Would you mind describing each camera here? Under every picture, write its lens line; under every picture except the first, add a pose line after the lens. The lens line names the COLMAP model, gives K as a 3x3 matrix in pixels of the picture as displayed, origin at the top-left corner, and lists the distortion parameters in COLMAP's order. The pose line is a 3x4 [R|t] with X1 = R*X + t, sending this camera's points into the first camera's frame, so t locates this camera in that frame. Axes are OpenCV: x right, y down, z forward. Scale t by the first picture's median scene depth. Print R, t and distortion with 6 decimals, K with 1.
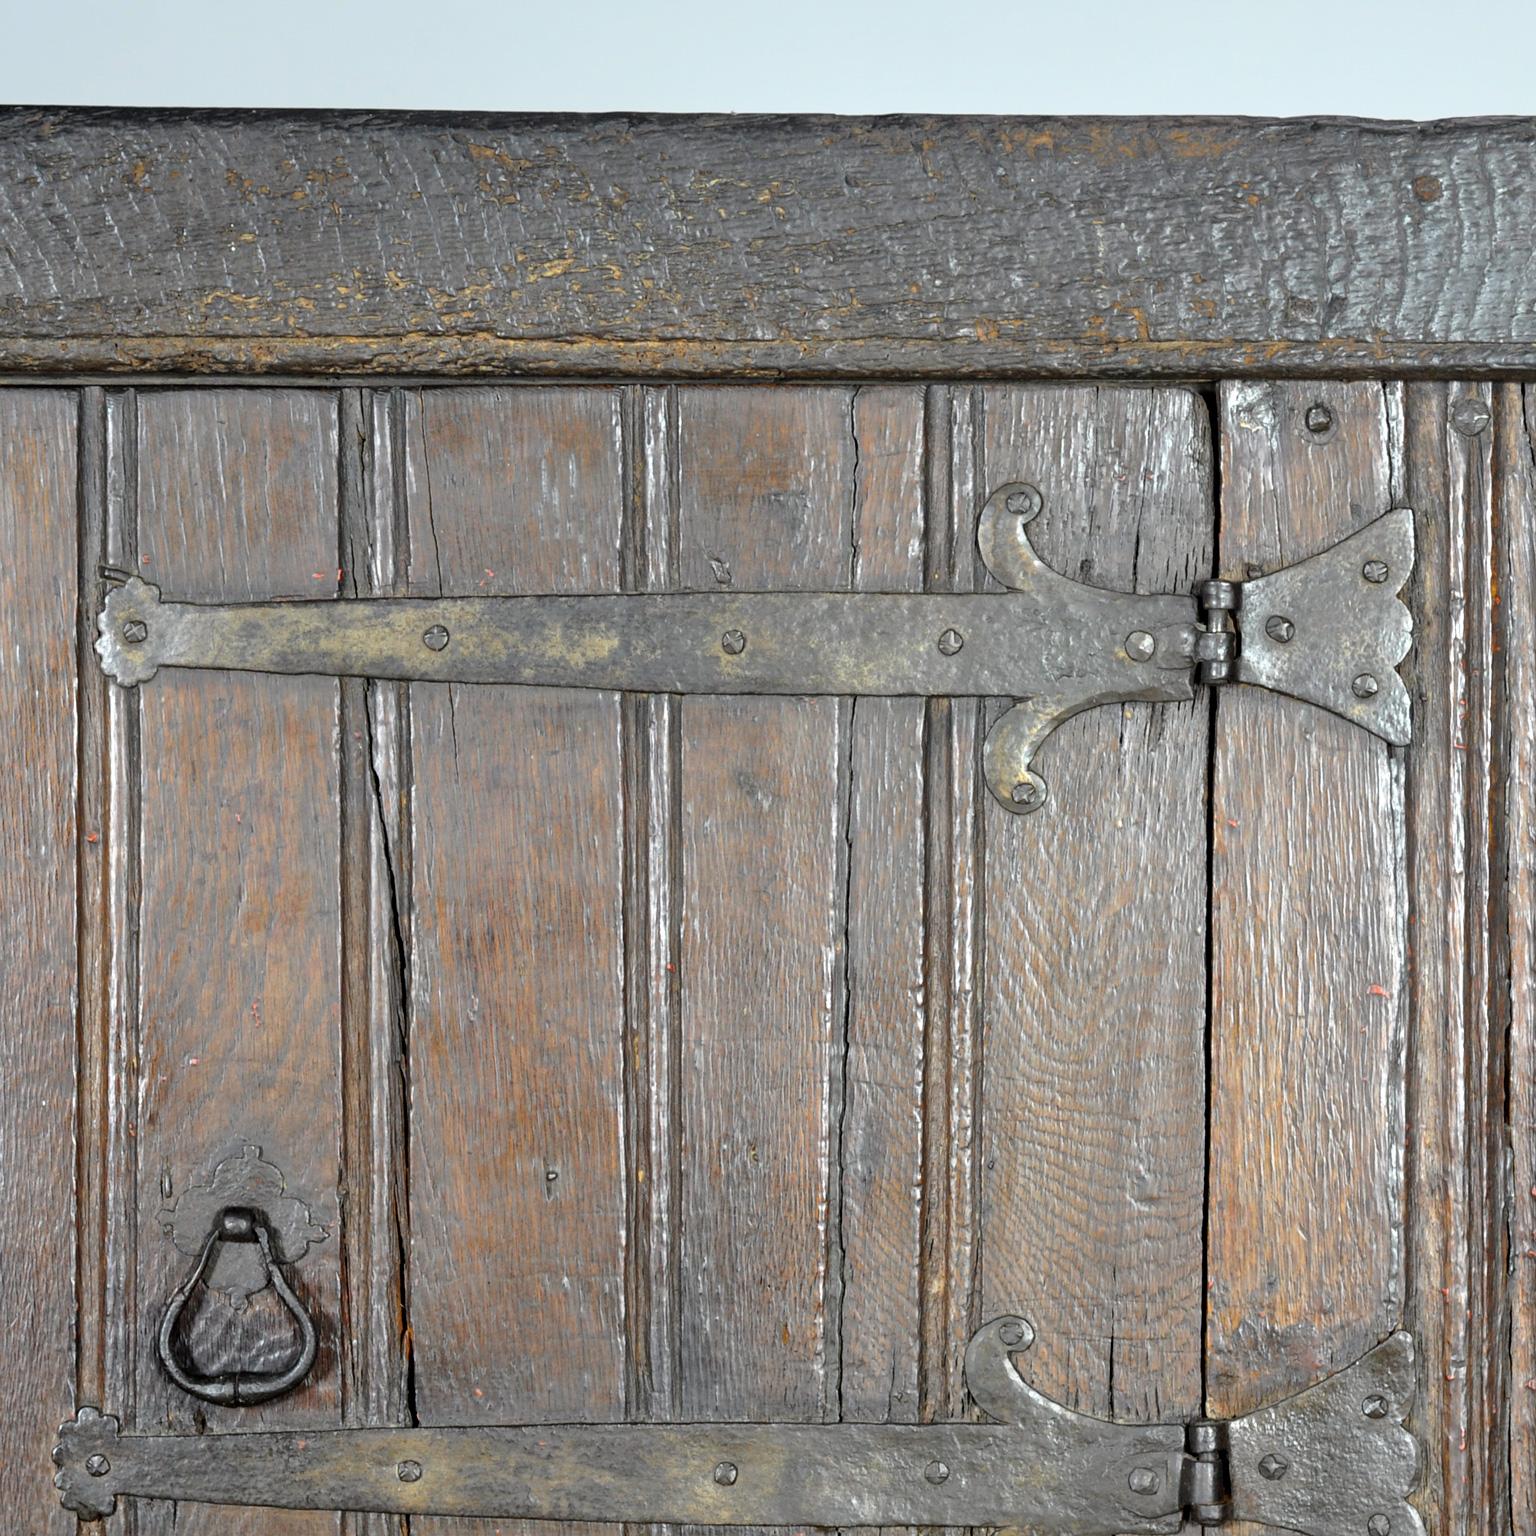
lens RADIAL K [[6098.2, 0, 768.0], [0, 6098.2, 768.0], [0, 0, 1]] dist [-0.101375, 1.802572]
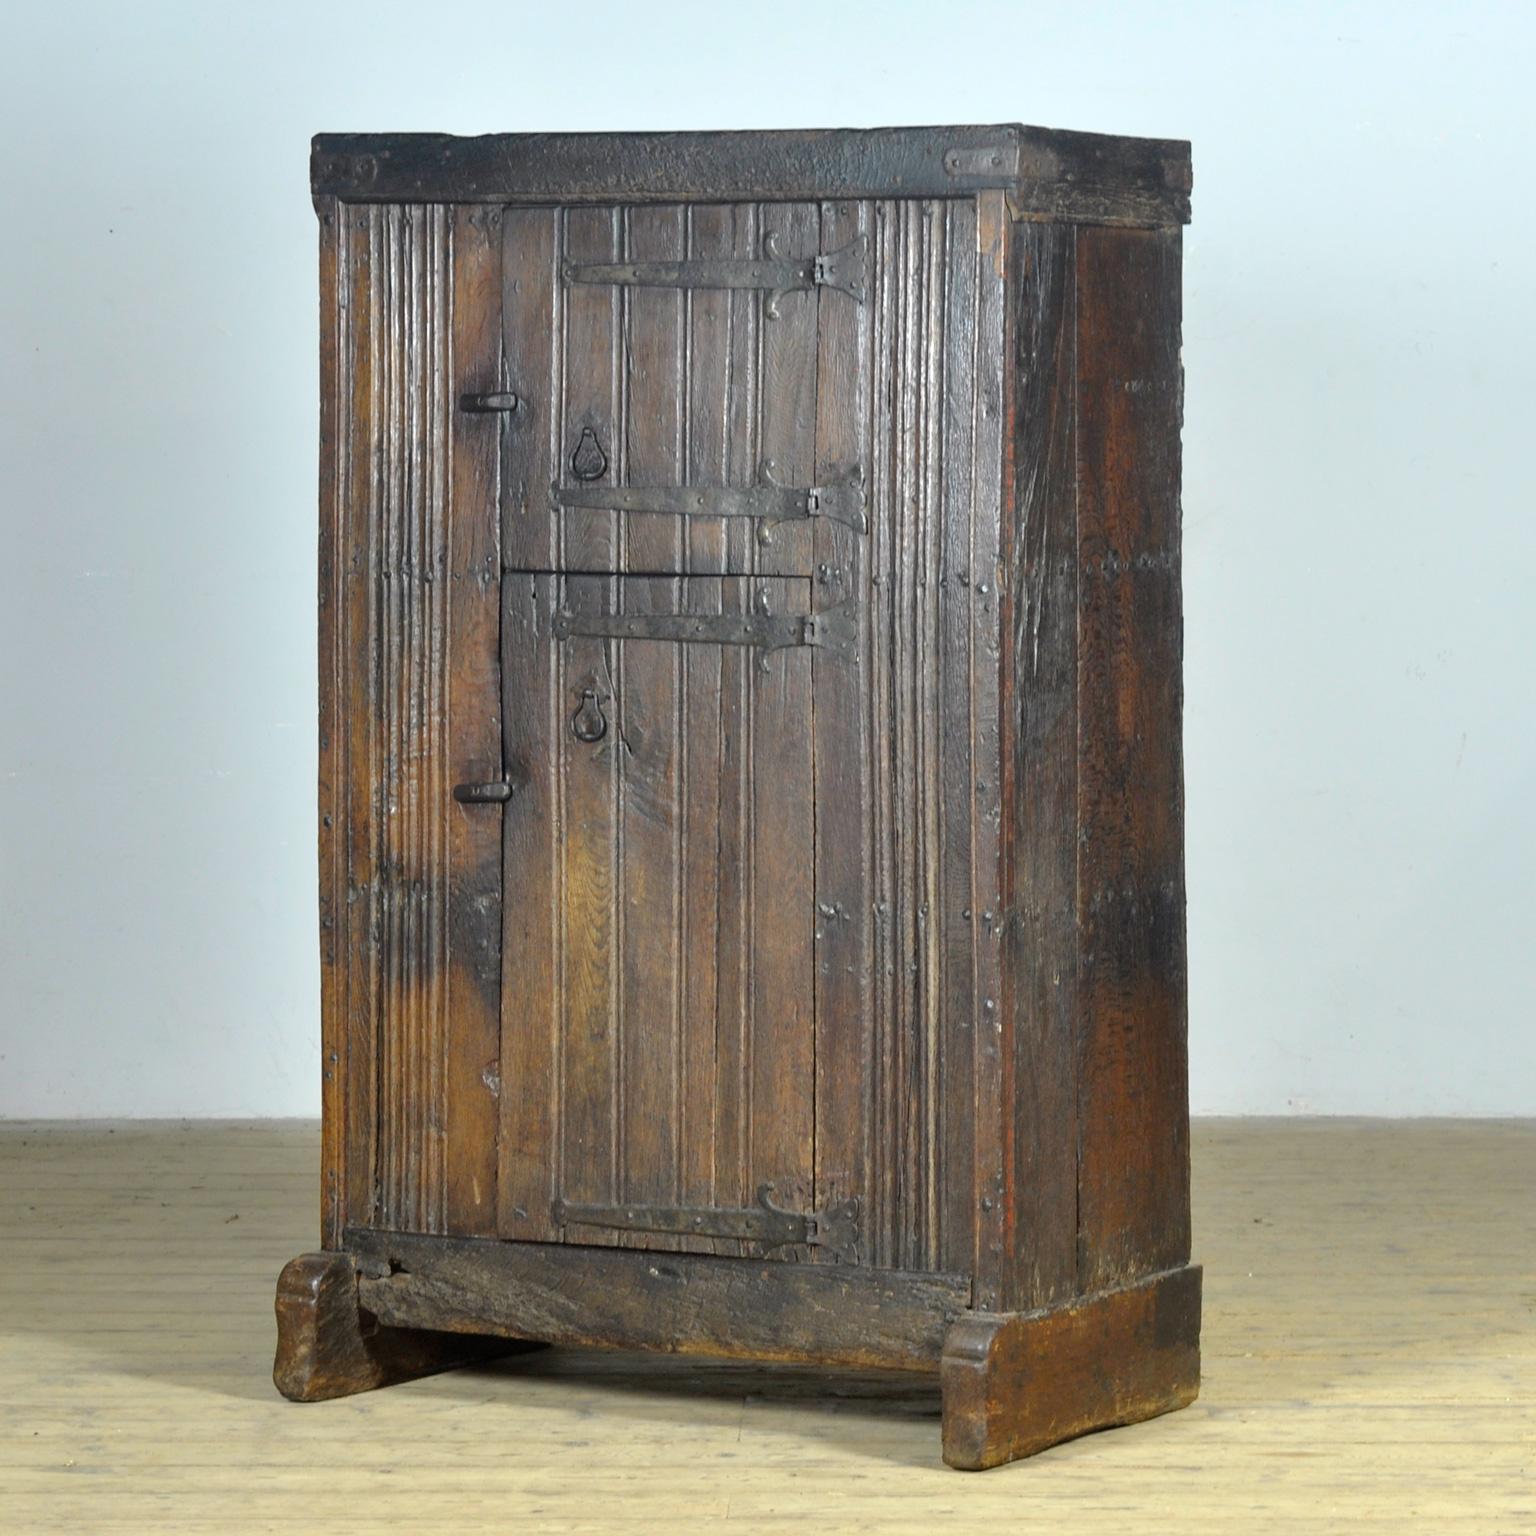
lens RADIAL K [[6098.2, 0, 768.0], [0, 6098.2, 768.0], [0, 0, 1]] dist [-0.101375, 1.802572]
pose [[0.859066, 0.033343, -0.510778, 1.914079], [-0.016678, 0.999170, 0.037175, 0.139603], [0.511593, -0.023417, 0.858909, -2.144673]]
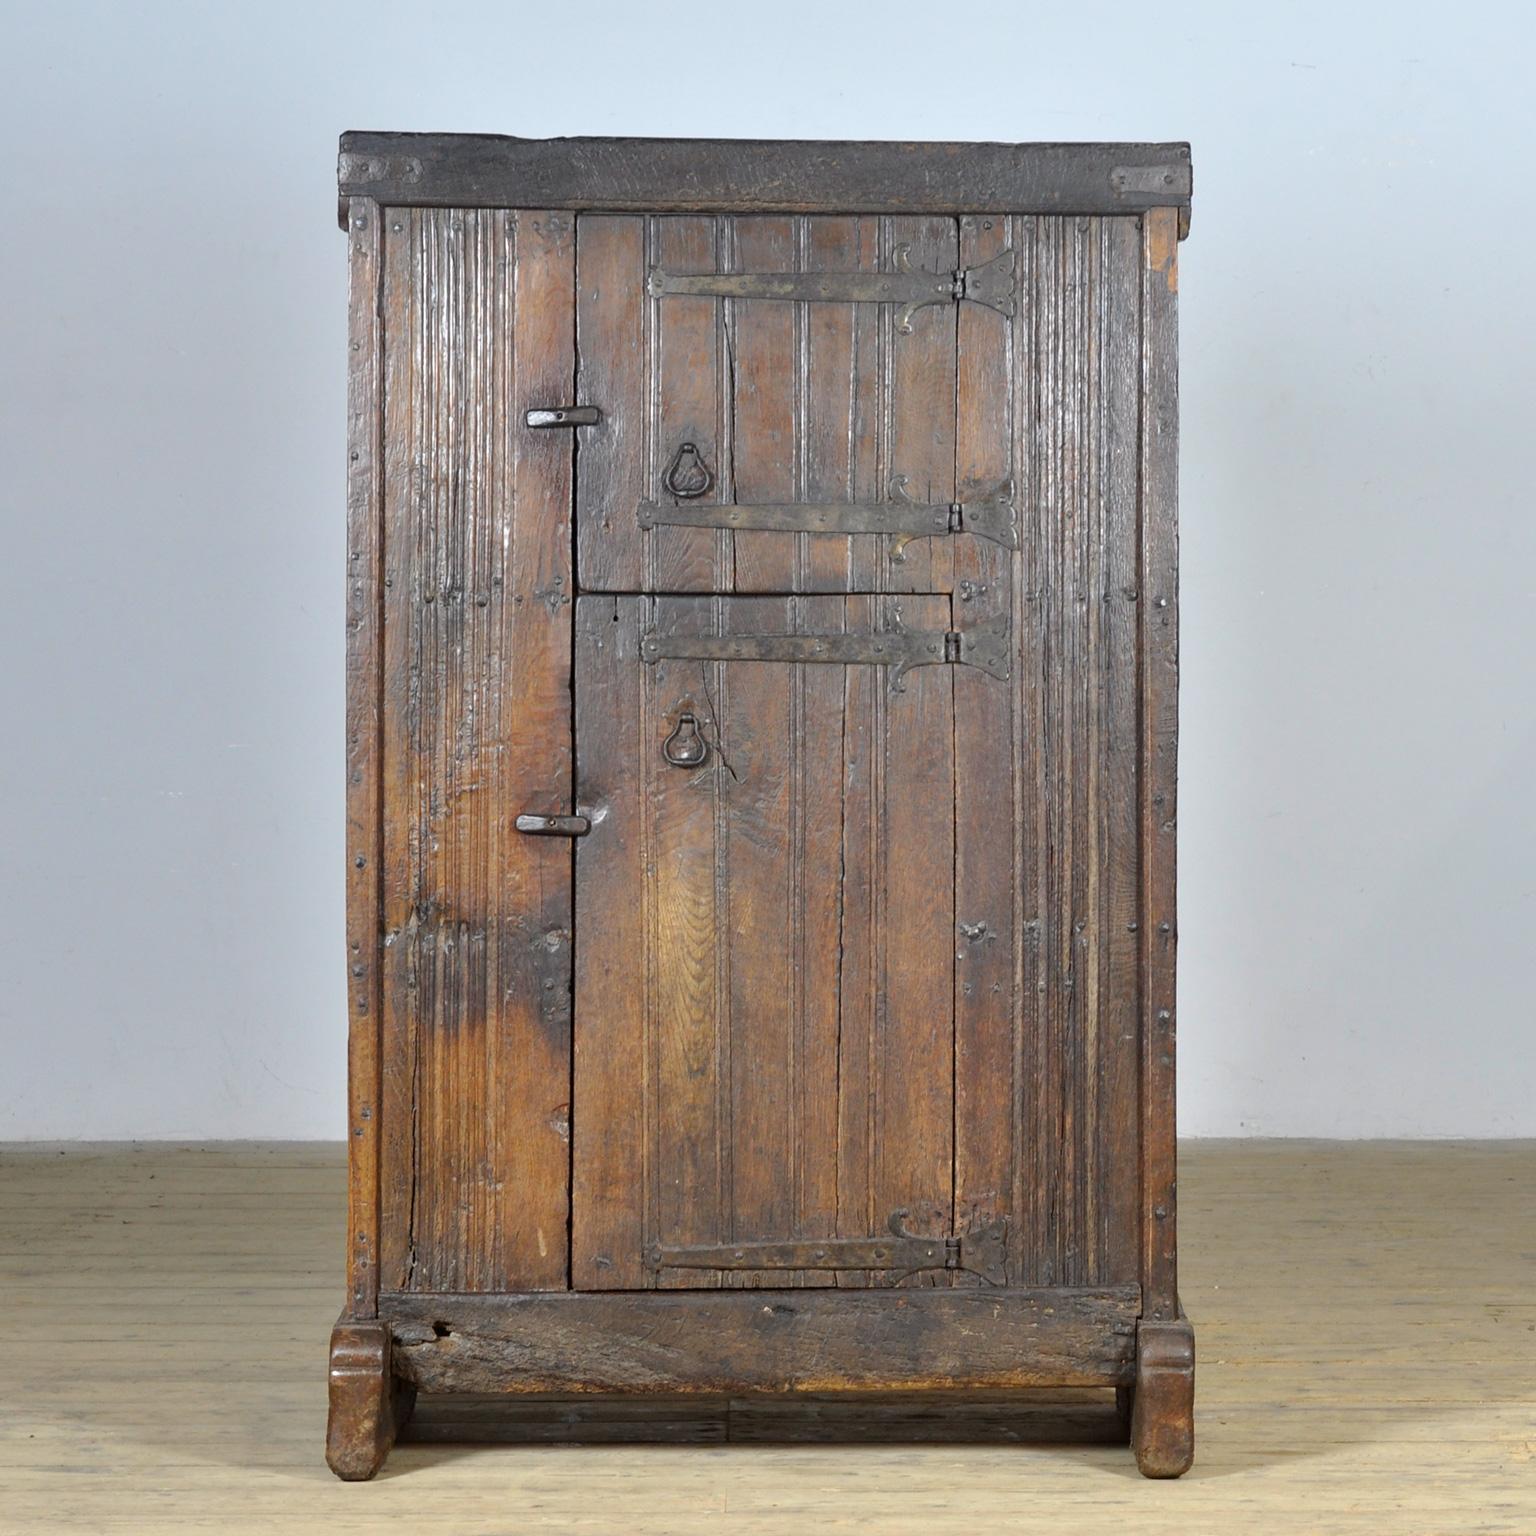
lens RADIAL K [[6098.2, 0, 768.0], [0, 6098.2, 768.0], [0, 0, 1]] dist [-0.101375, 1.802572]
pose [[0.999593, 0.001855, 0.028458, -0.141439], [-0.002381, 0.999826, 0.018487, 0.197149], [-0.028419, -0.018547, 0.999424, -2.605469]]
